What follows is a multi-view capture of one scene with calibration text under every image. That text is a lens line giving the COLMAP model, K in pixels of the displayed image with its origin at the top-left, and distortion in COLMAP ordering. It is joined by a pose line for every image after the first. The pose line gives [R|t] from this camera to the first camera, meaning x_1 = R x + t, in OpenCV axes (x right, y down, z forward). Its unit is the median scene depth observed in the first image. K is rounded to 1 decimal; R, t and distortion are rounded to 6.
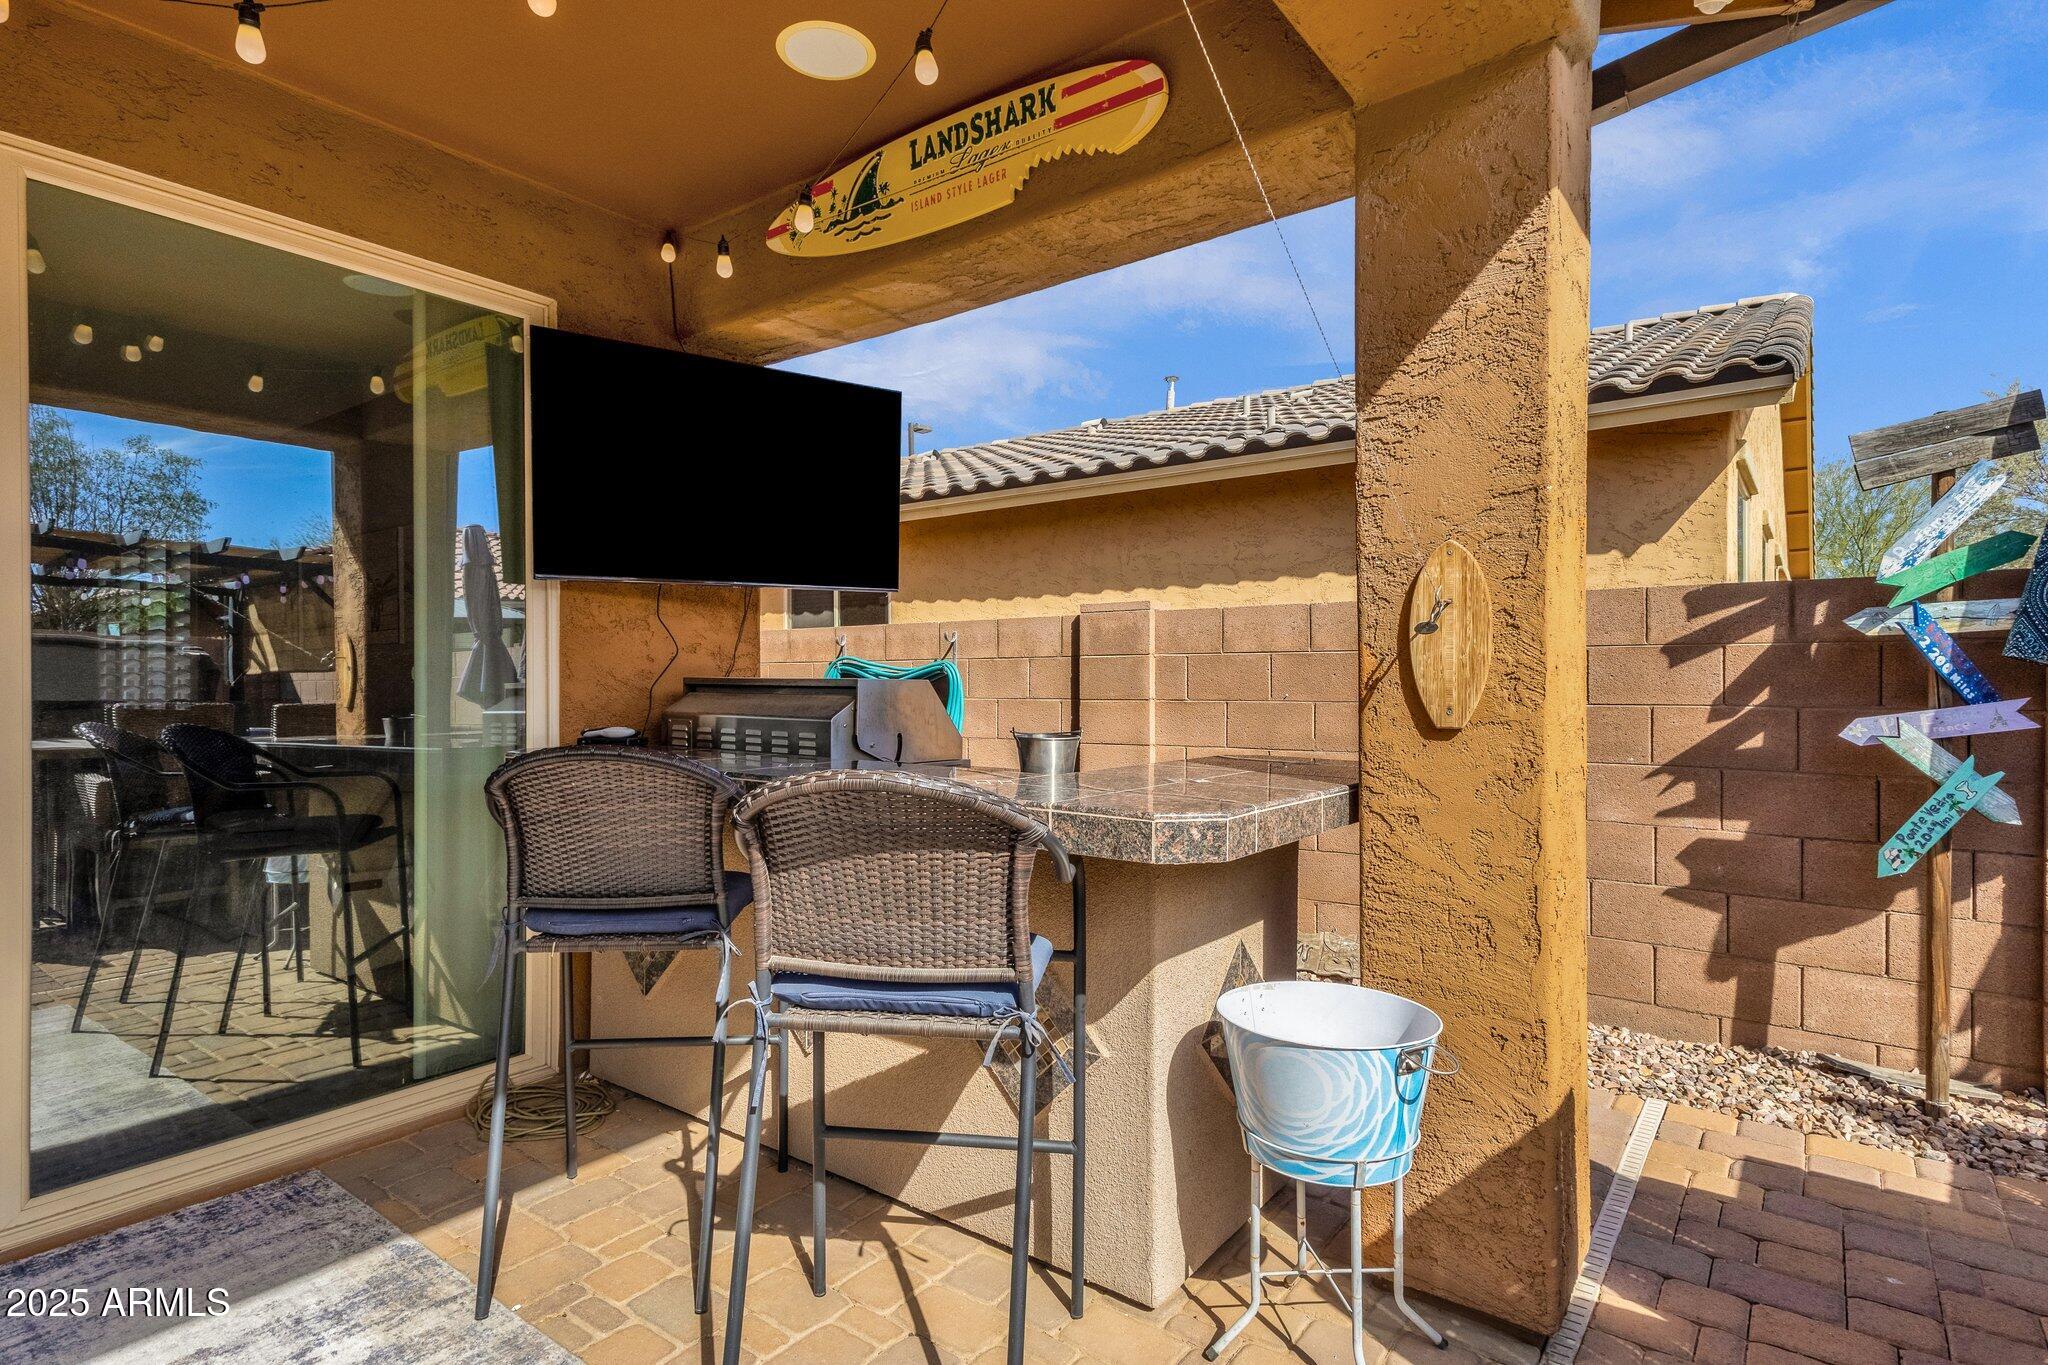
lens RADIAL K [[1051.9, 0, 1024.0], [0, 1051.9, 682.5], [0, 0, 1]] dist [0.019421, 0.000138]
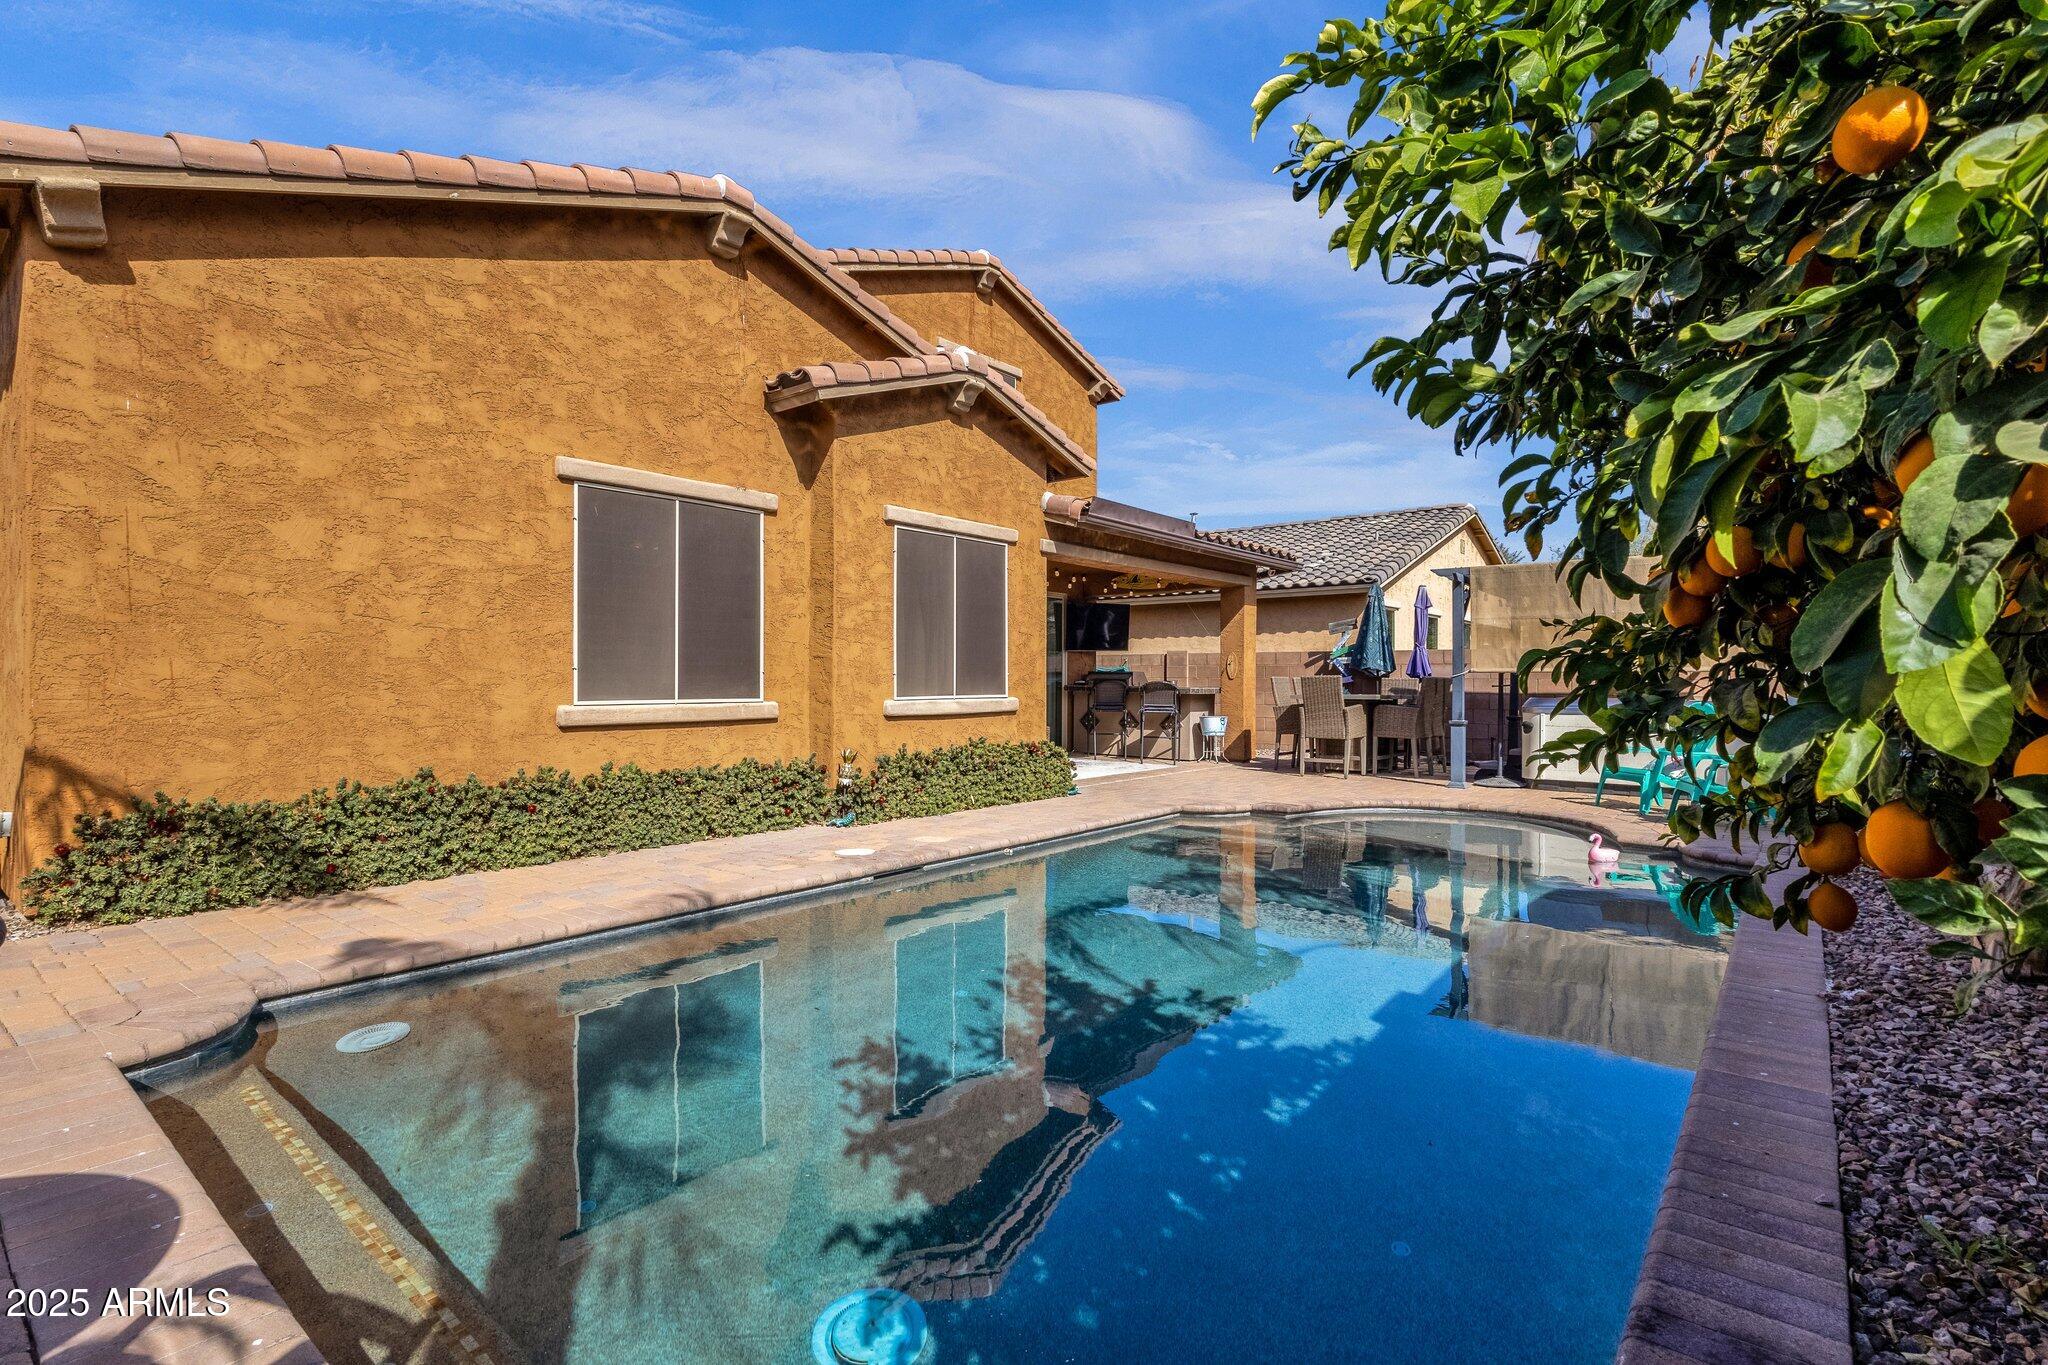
lens RADIAL K [[993.6, 0, 1024.0], [0, 993.6, 682.5], [0, 0, 1]] dist [-0.001353, -0.000329]
pose [[0.999353, 0.002960, -0.035848, -0.705210], [-0.002562, 0.999935, 0.011147, -0.000552], [0.035878, -0.011048, 0.999295, -5.335173]]
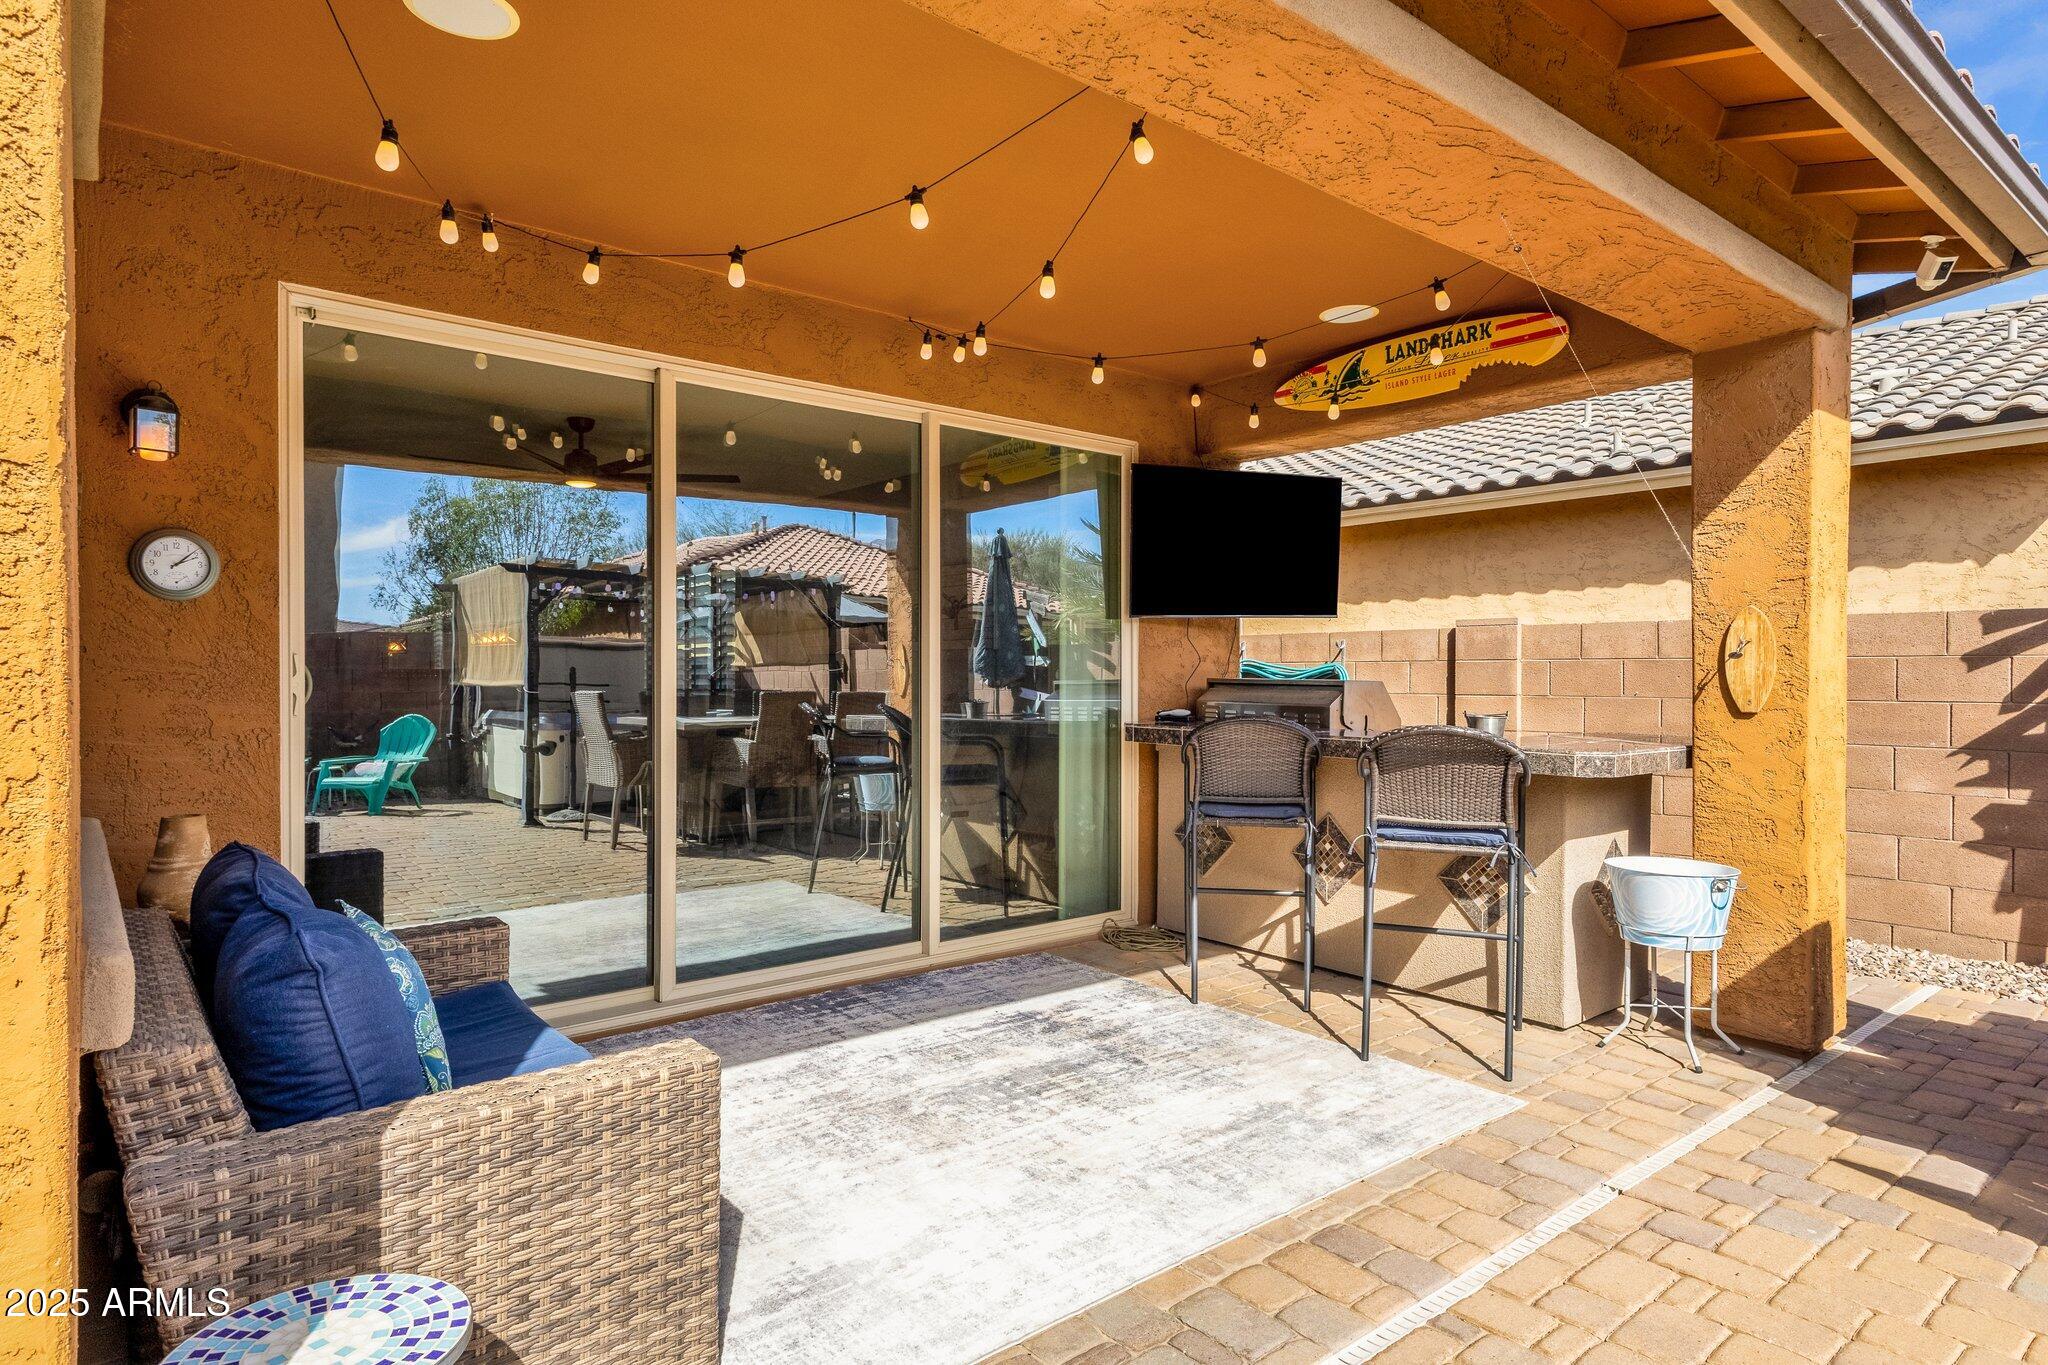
lens RADIAL K [[1145.6, 0, 1024.0], [0, 1145.6, 682.5], [0, 0, 1]] dist [0.021433, -0.001405]
pose [[0.973273, 0.004592, -0.229607, -0.308994], [-0.003126, 0.999972, 0.006748, -0.014390], [0.229632, -0.005850, 0.973260, -1.071186]]
